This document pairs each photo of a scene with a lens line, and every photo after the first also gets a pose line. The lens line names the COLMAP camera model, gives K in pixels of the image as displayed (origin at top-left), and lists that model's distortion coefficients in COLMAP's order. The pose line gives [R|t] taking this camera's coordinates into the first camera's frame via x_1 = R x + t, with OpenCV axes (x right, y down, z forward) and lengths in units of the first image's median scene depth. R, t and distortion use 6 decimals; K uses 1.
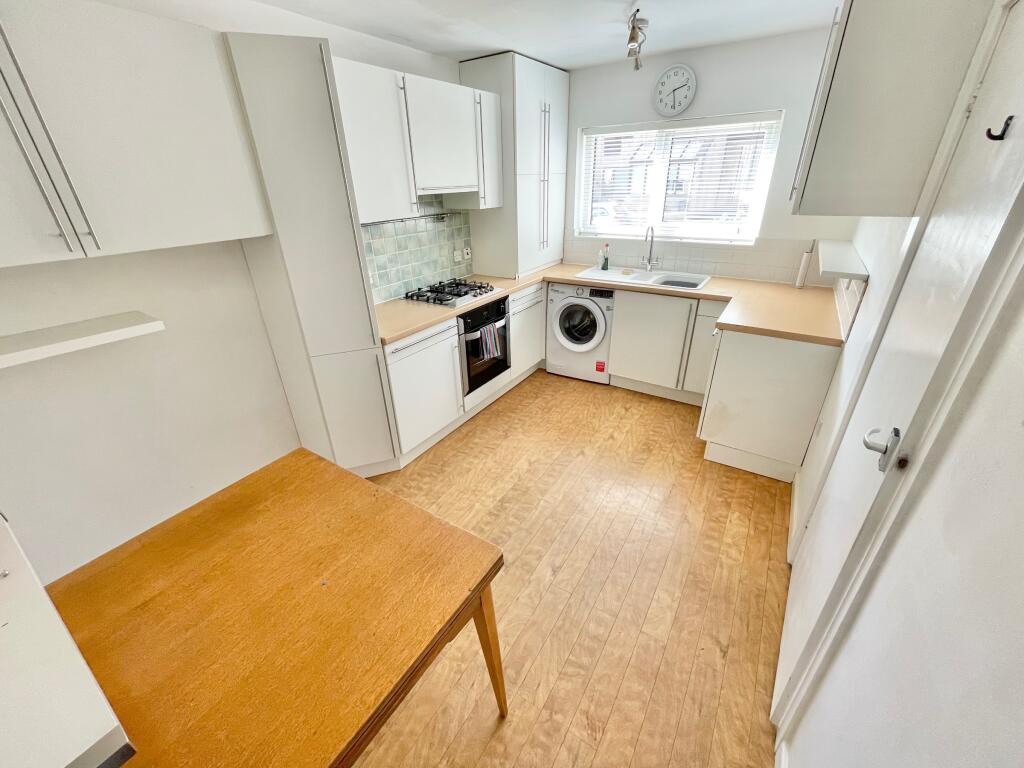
lens RADIAL K [[414.8, 0, 510.8], [0, 414.8, 382.5], [0, 0, 1]] dist [-0.003907, -0.000175]
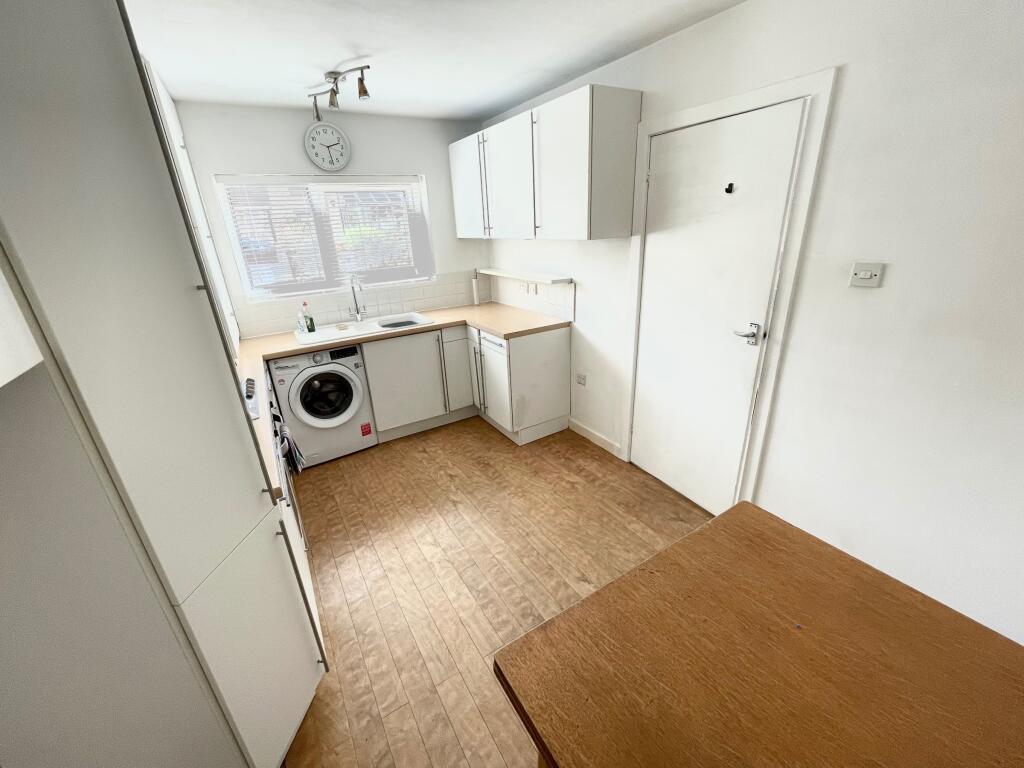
lens RADIAL K [[414.8, 0, 510.8], [0, 414.8, 382.5], [0, 0, 1]] dist [-0.003907, -0.000175]
pose [[0.431680, -0.323937, 0.841853, -0.453468], [0.432340, 0.893408, 0.122082, -0.126141], [-0.791666, 0.311266, 0.525718, 0.301219]]
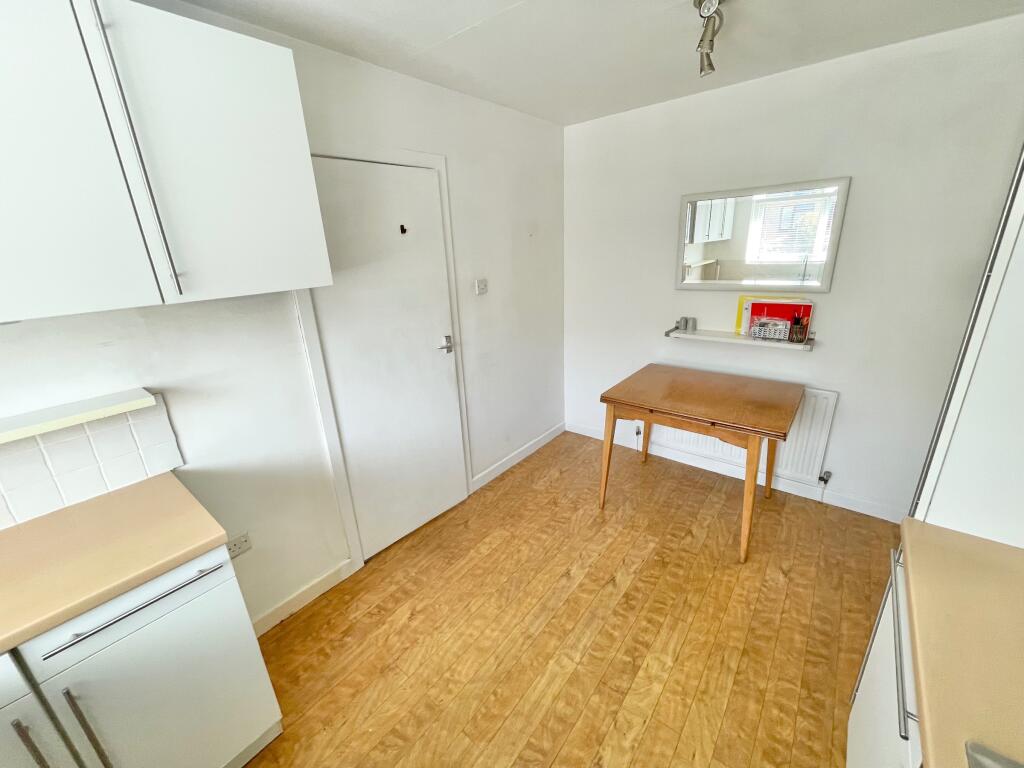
lens RADIAL K [[414.8, 0, 510.8], [0, 414.8, 382.5], [0, 0, 1]] dist [-0.003907, -0.000175]
pose [[-0.991969, 0.034937, 0.121559, 0.069241], [0.110736, 0.704285, 0.701228, -0.460958], [-0.061113, 0.709057, -0.702498, 0.947205]]
